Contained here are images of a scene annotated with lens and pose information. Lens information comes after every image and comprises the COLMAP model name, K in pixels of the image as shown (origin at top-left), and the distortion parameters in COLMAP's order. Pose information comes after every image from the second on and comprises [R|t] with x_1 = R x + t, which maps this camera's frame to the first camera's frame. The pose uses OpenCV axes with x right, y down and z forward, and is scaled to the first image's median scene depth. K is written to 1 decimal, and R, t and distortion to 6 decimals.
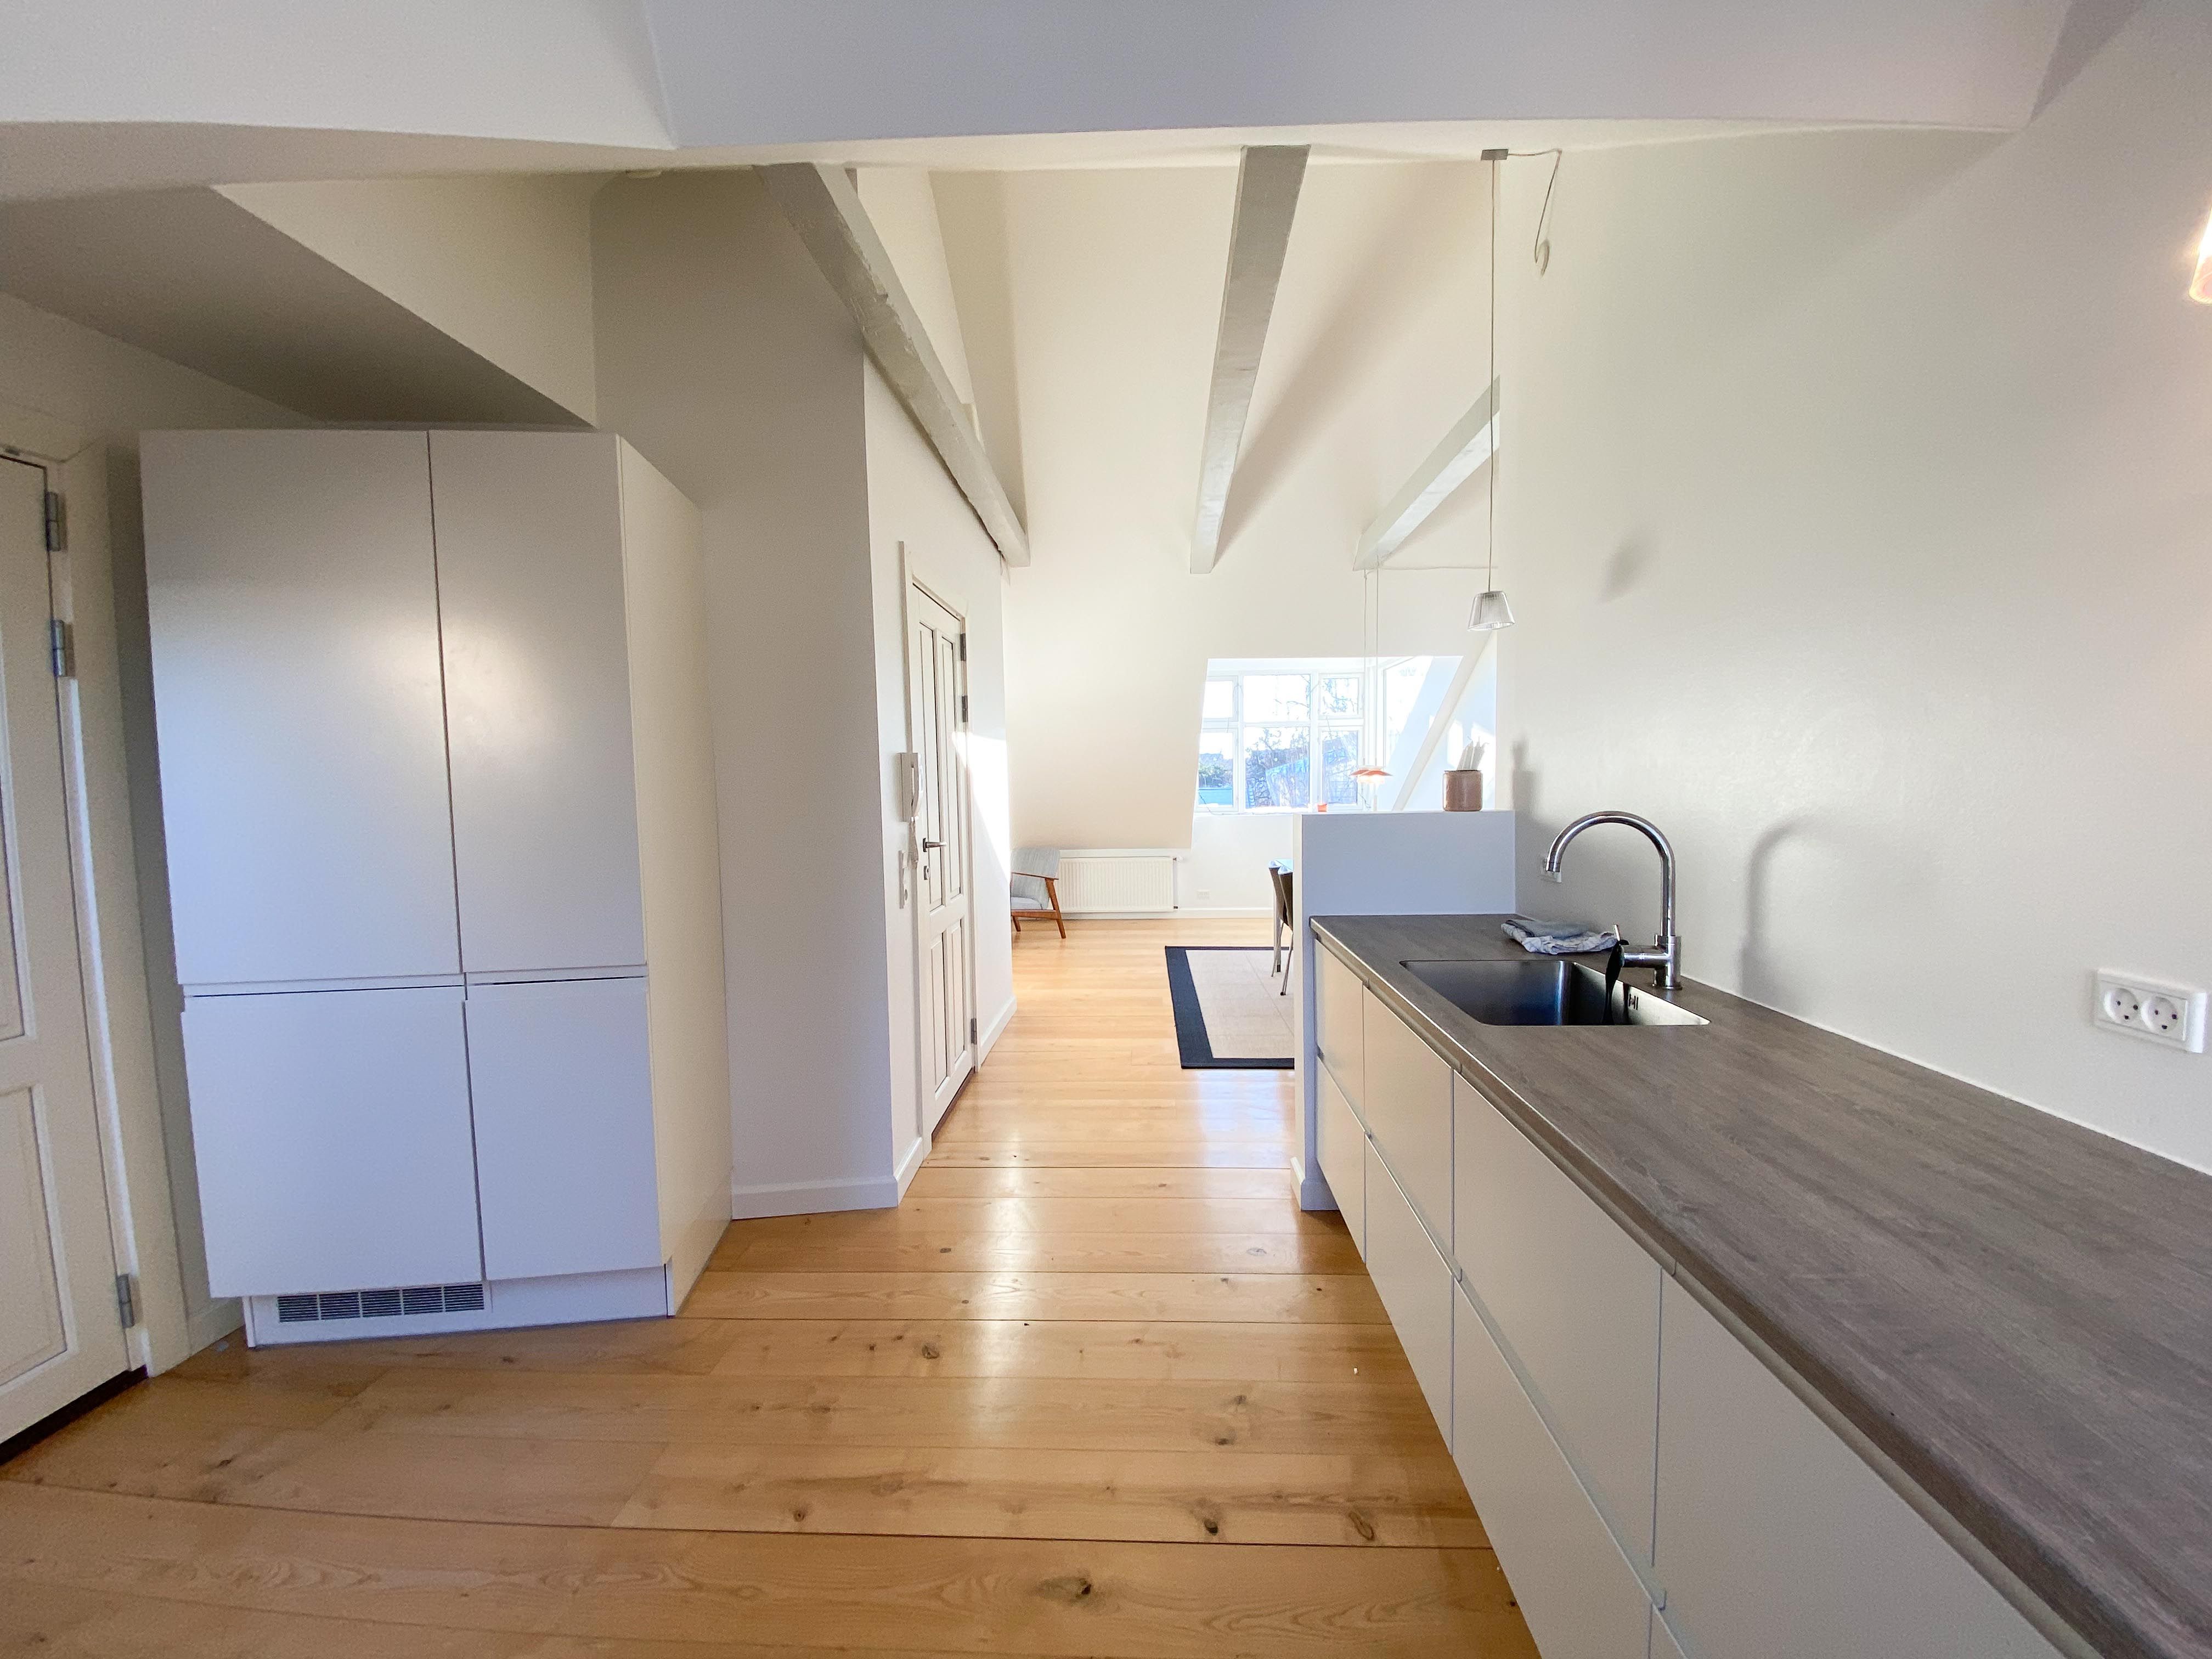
lens RADIAL K [[904.7, 0, 1101.3], [0, 904.7, 824.4], [0, 0, 1]] dist [0.026463, -0.024000]
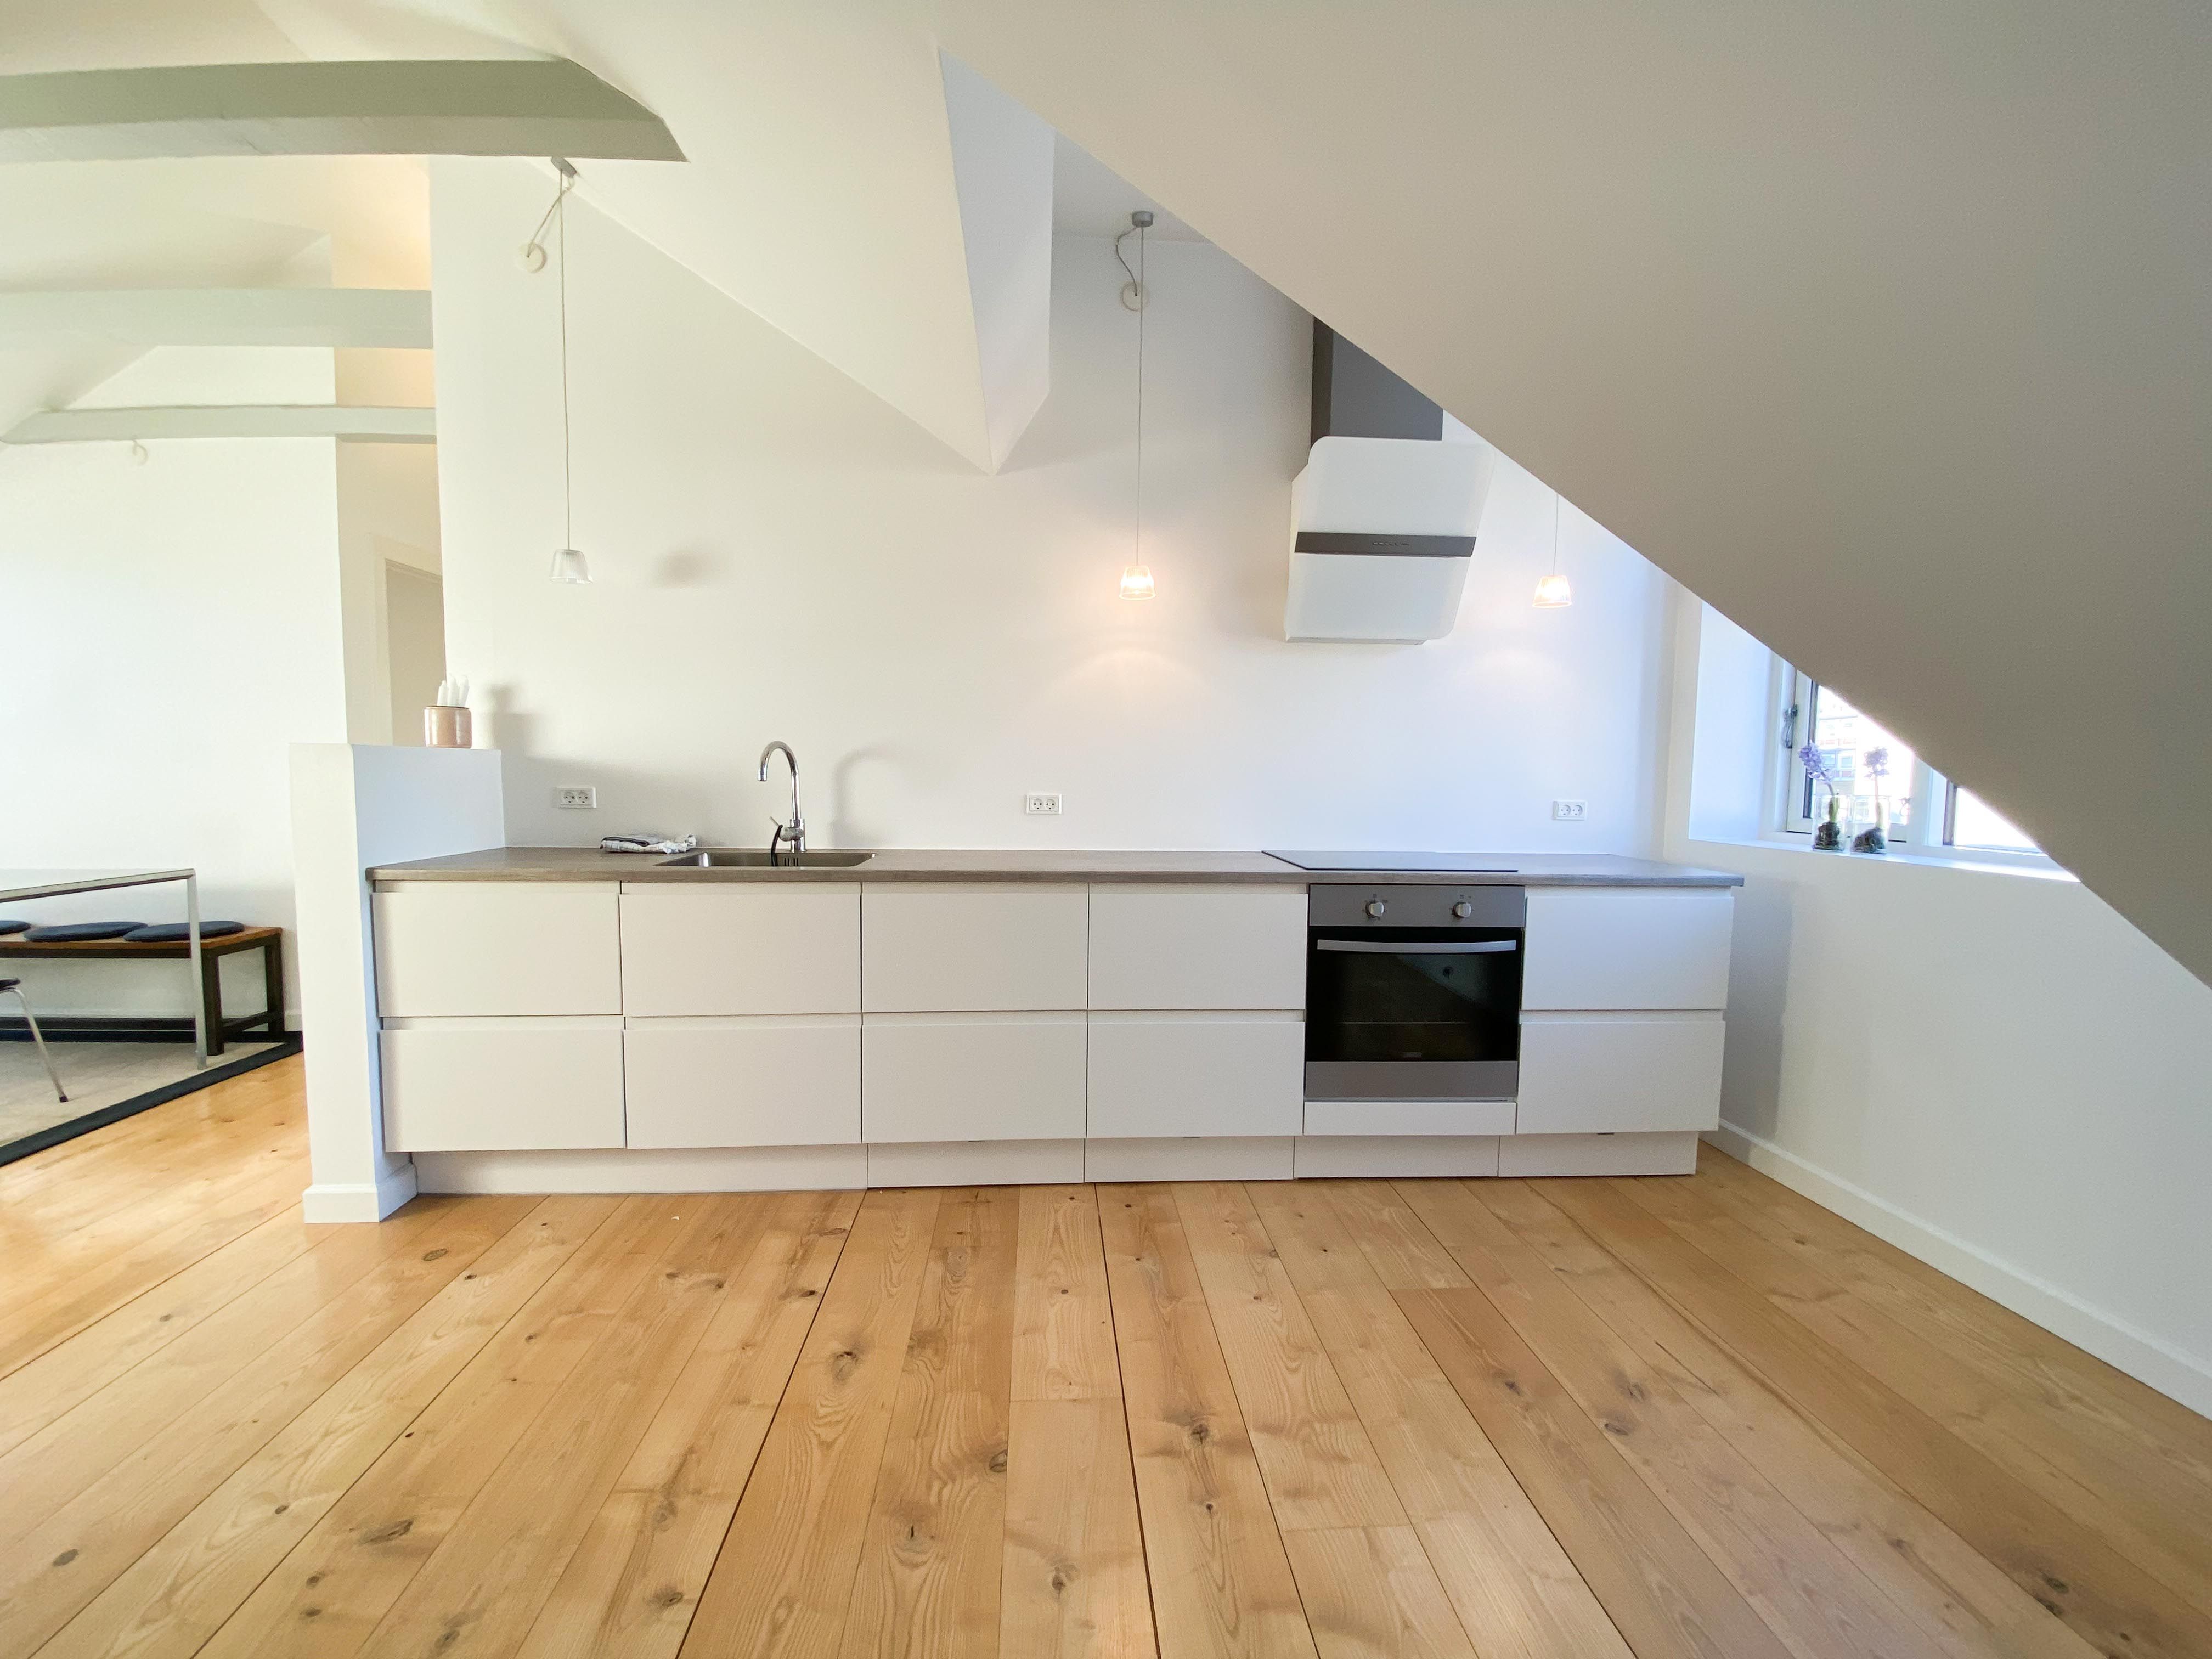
lens RADIAL K [[904.7, 0, 1101.3], [0, 904.7, 824.4], [0, 0, 1]] dist [0.026463, -0.024000]
pose [[-0.115800, -0.042884, 0.992346, -0.674911], [0.041475, 0.997987, 0.047967, 0.049834], [-0.992406, 0.046712, -0.113788, 0.423005]]
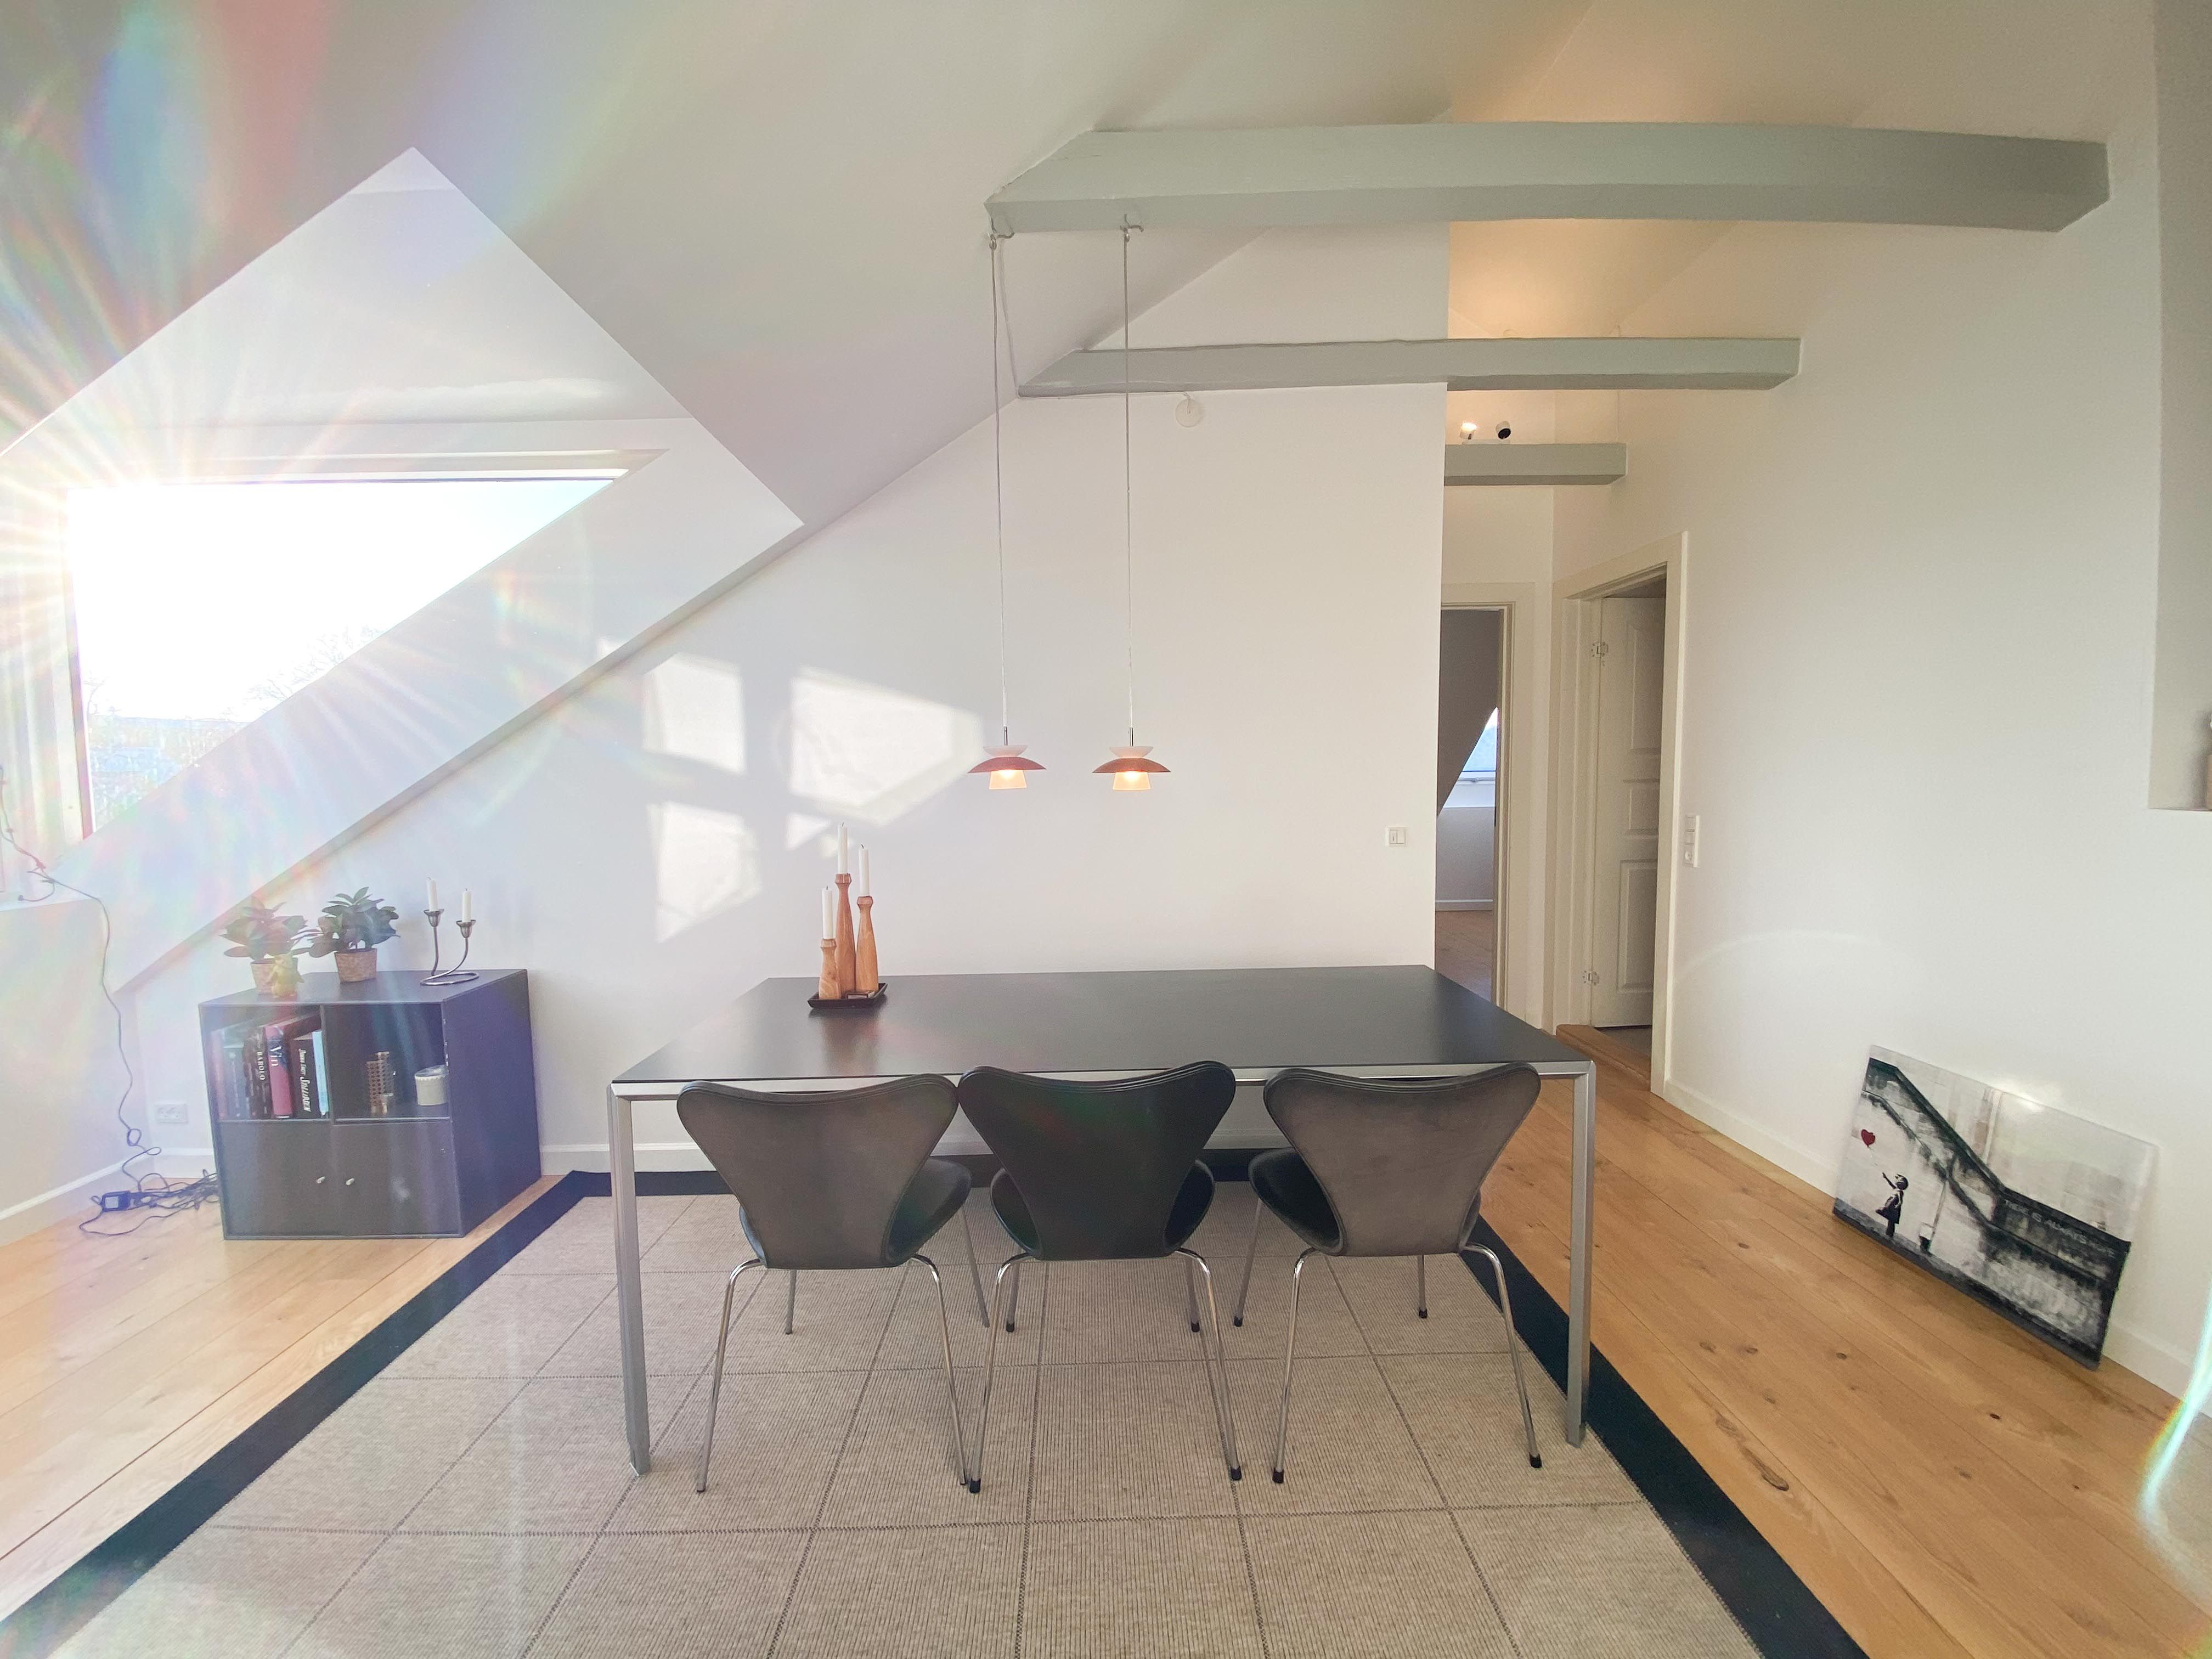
lens RADIAL K [[904.7, 0, 1101.3], [0, 904.7, 824.4], [0, 0, 1]] dist [0.026463, -0.024000]
pose [[-0.063044, -0.049029, 0.996806, -0.194178], [0.065135, 0.996461, 0.053132, -0.092241], [-0.995883, 0.068276, -0.059627, 1.874233]]
